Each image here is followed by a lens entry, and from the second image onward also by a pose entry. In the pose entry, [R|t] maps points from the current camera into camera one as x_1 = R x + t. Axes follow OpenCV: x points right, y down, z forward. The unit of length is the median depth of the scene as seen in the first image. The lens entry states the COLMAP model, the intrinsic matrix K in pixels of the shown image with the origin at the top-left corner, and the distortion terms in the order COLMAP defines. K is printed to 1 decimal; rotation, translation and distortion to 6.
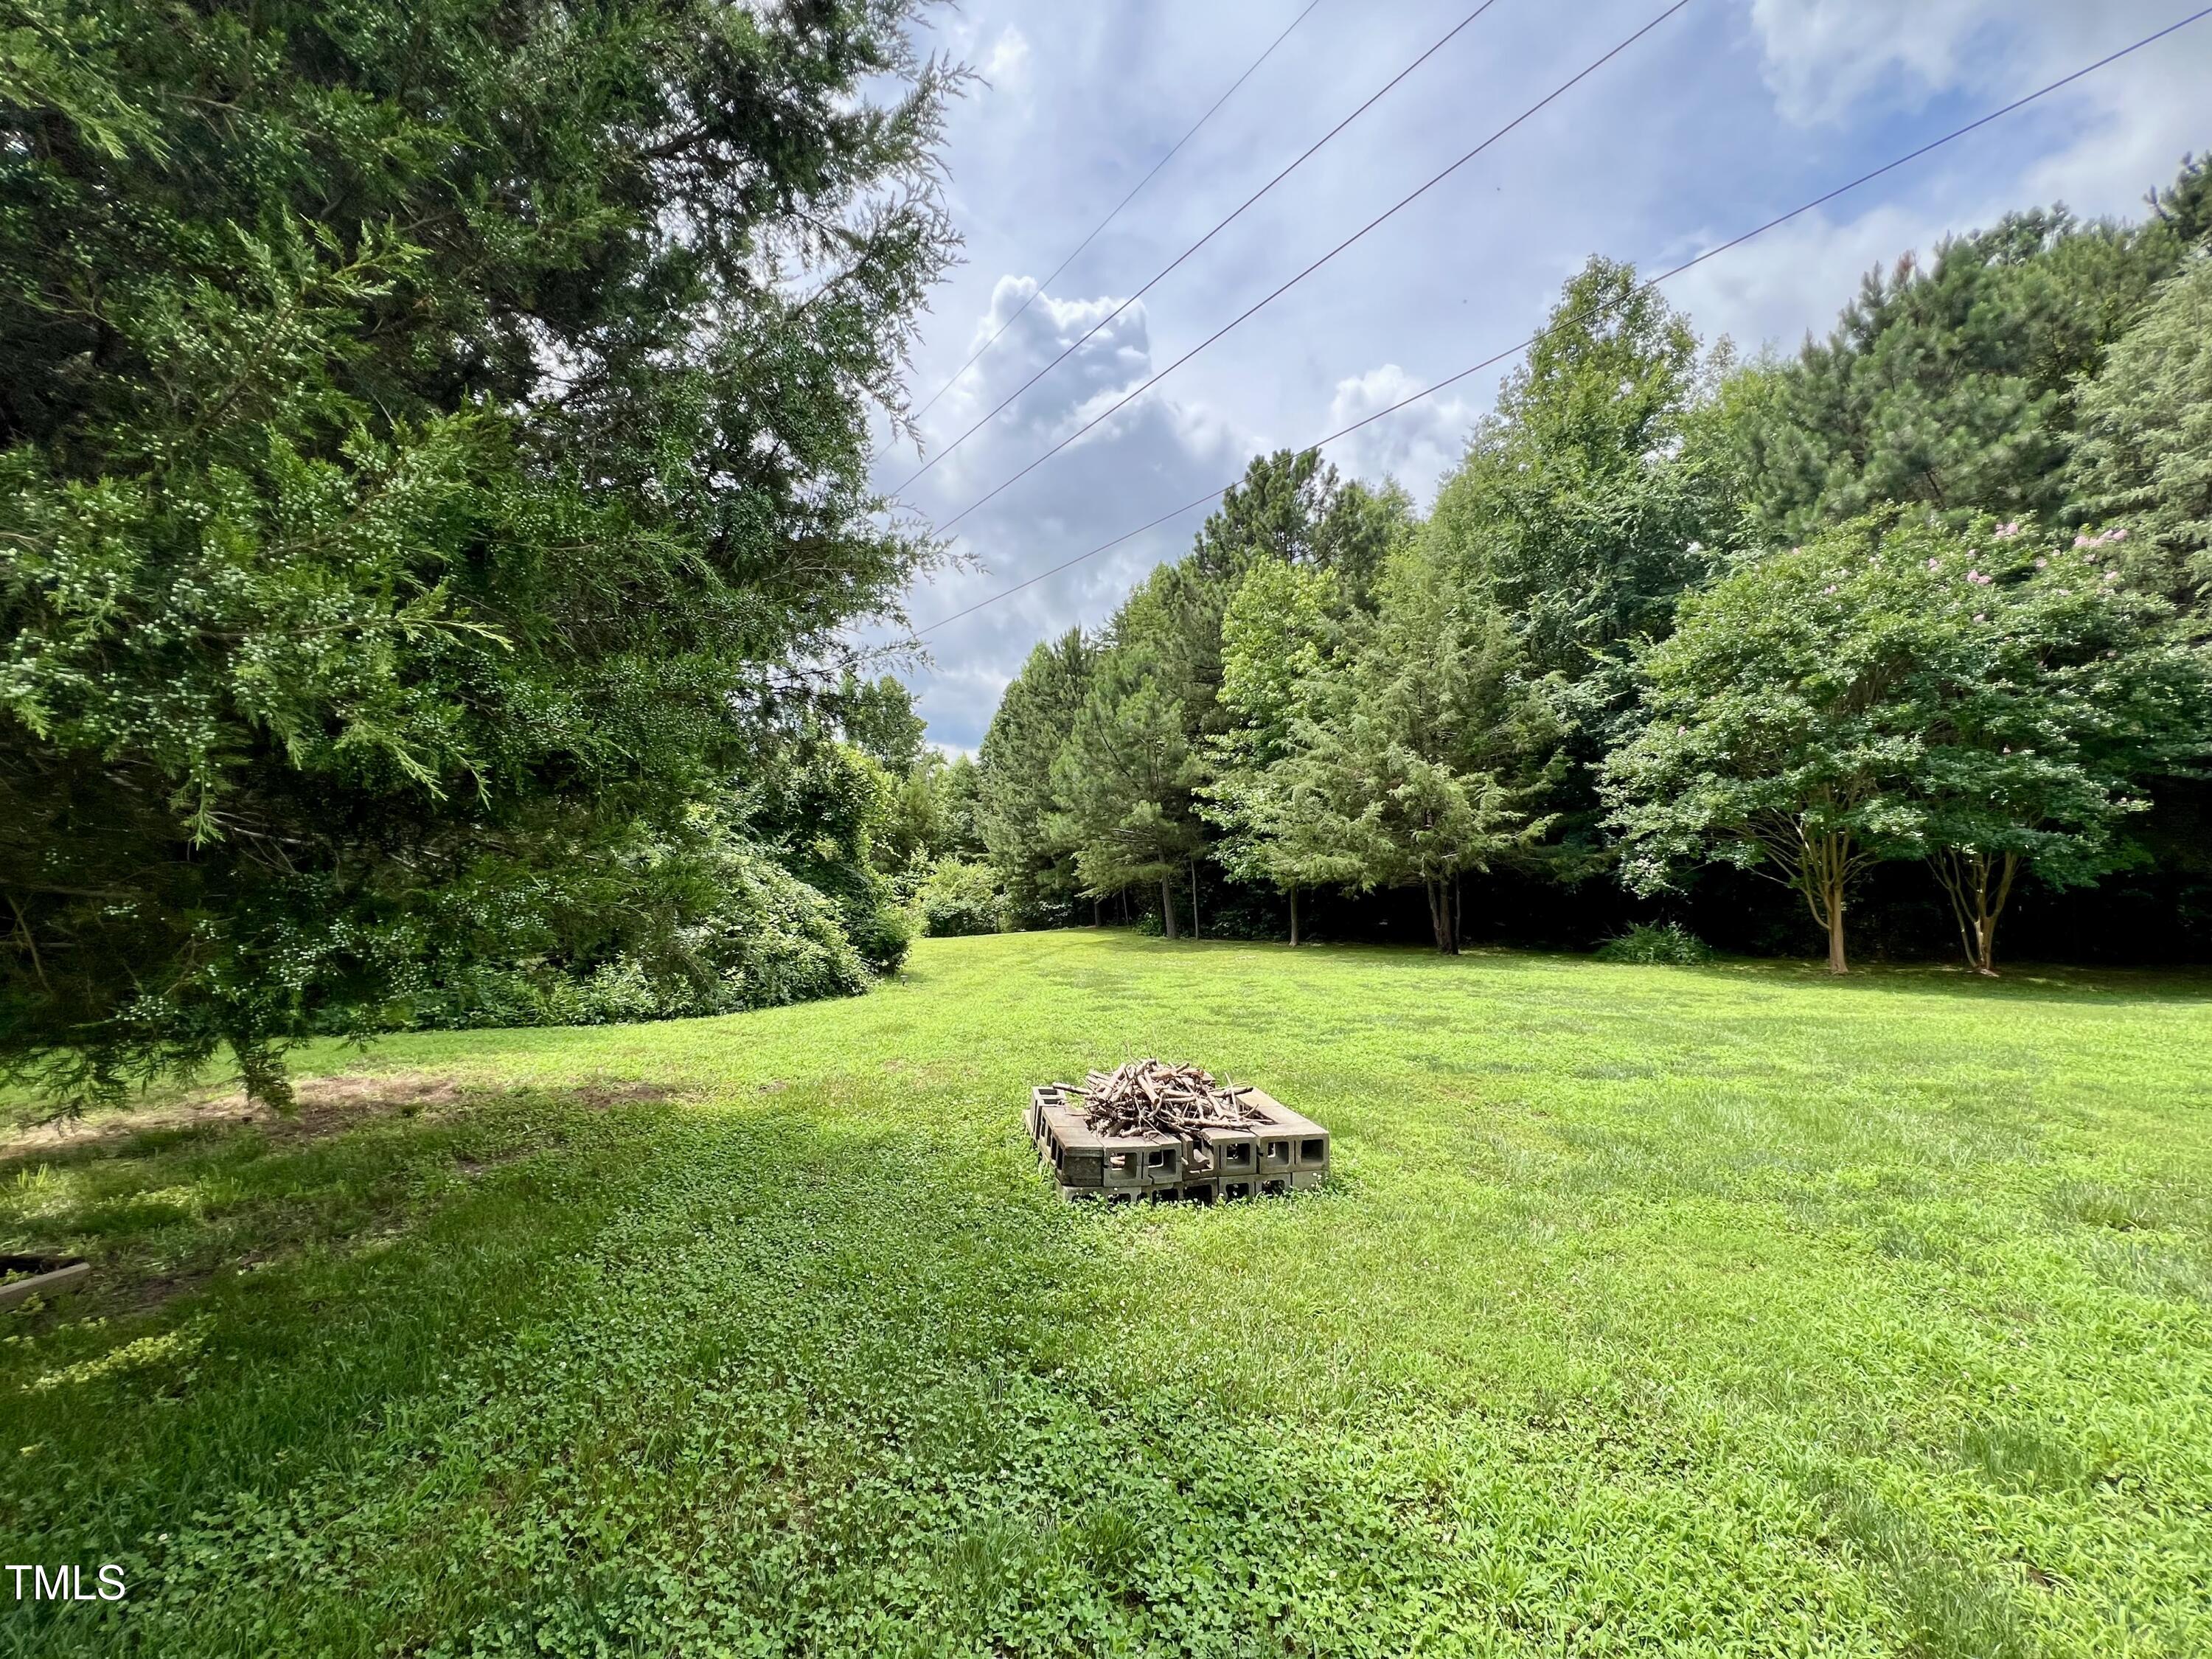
lens RADIAL K [[883.9, 0, 1106.2], [0, 883.9, 827.5], [0, 0, 1]] dist [-0.001045, -0.000330]
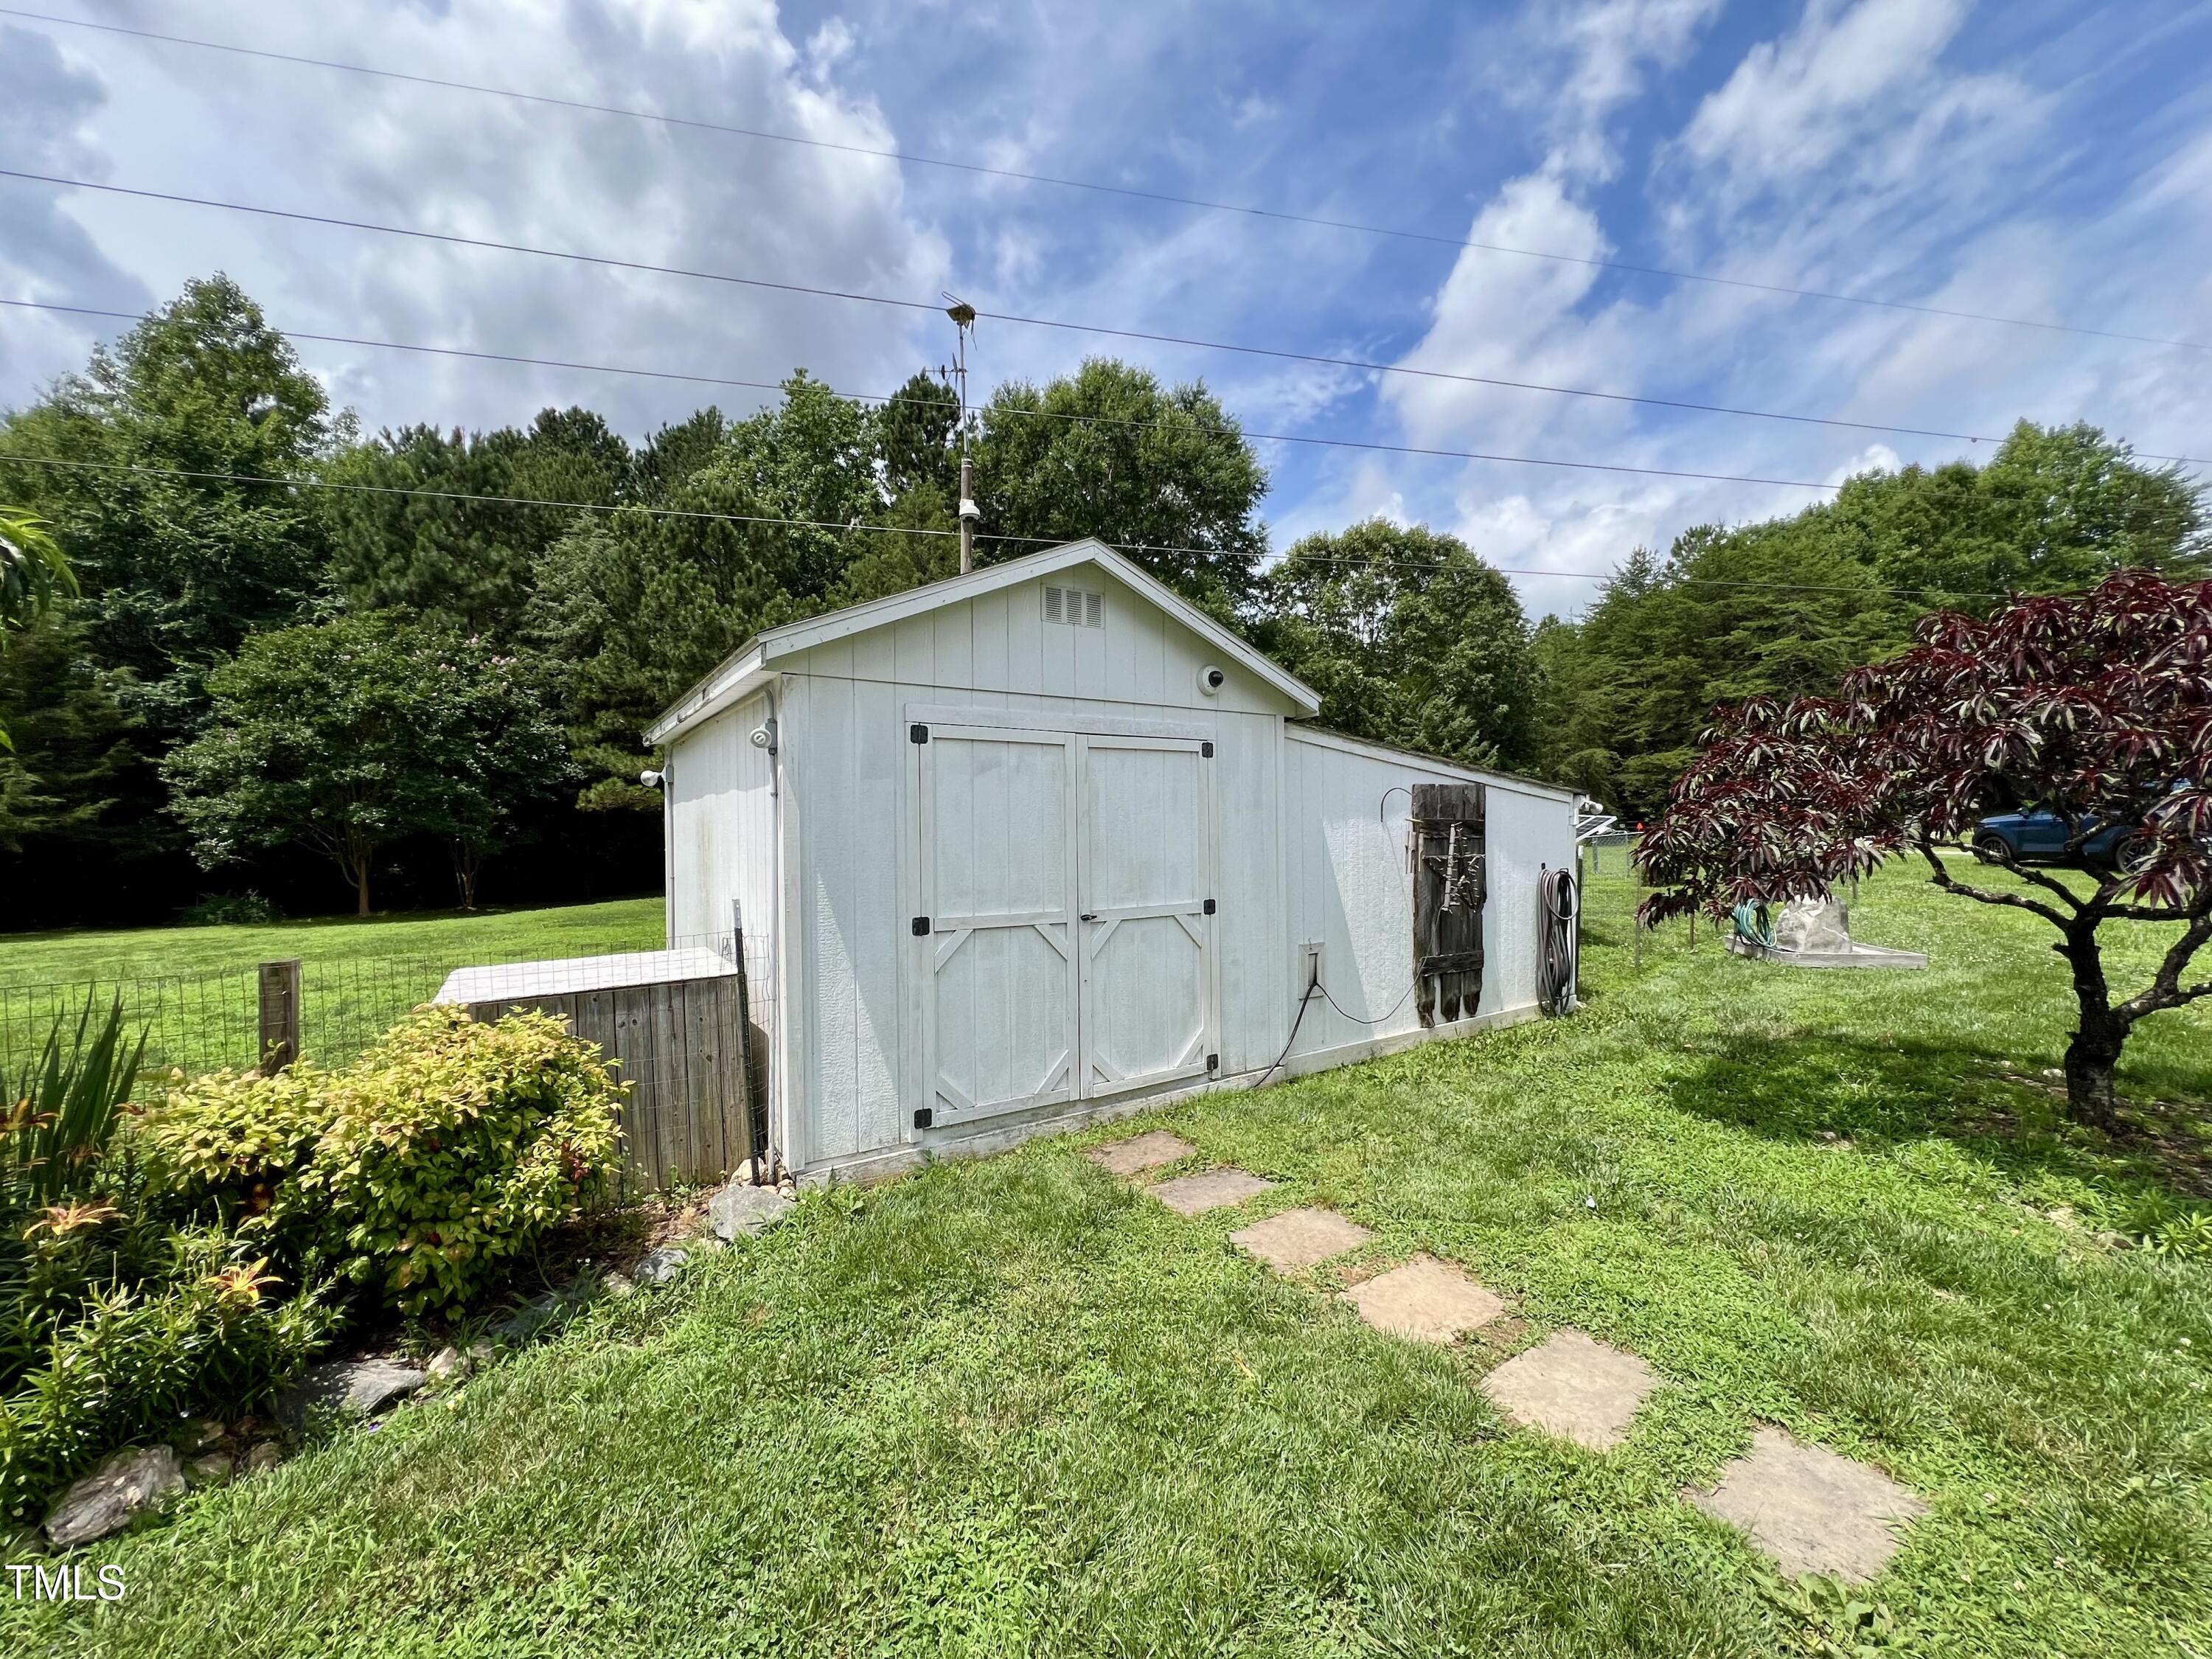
lens RADIAL K [[883.9, 0, 1108.3], [0, 883.9, 826.6], [0, 0, 1]] dist [-0.001045, -0.000330]
pose [[0.355466, 0.005811, 0.934671, -0.087535], [-0.035415, 0.999346, 0.007255, -0.034394], [-0.934018, -0.035681, 0.355440, -0.591349]]
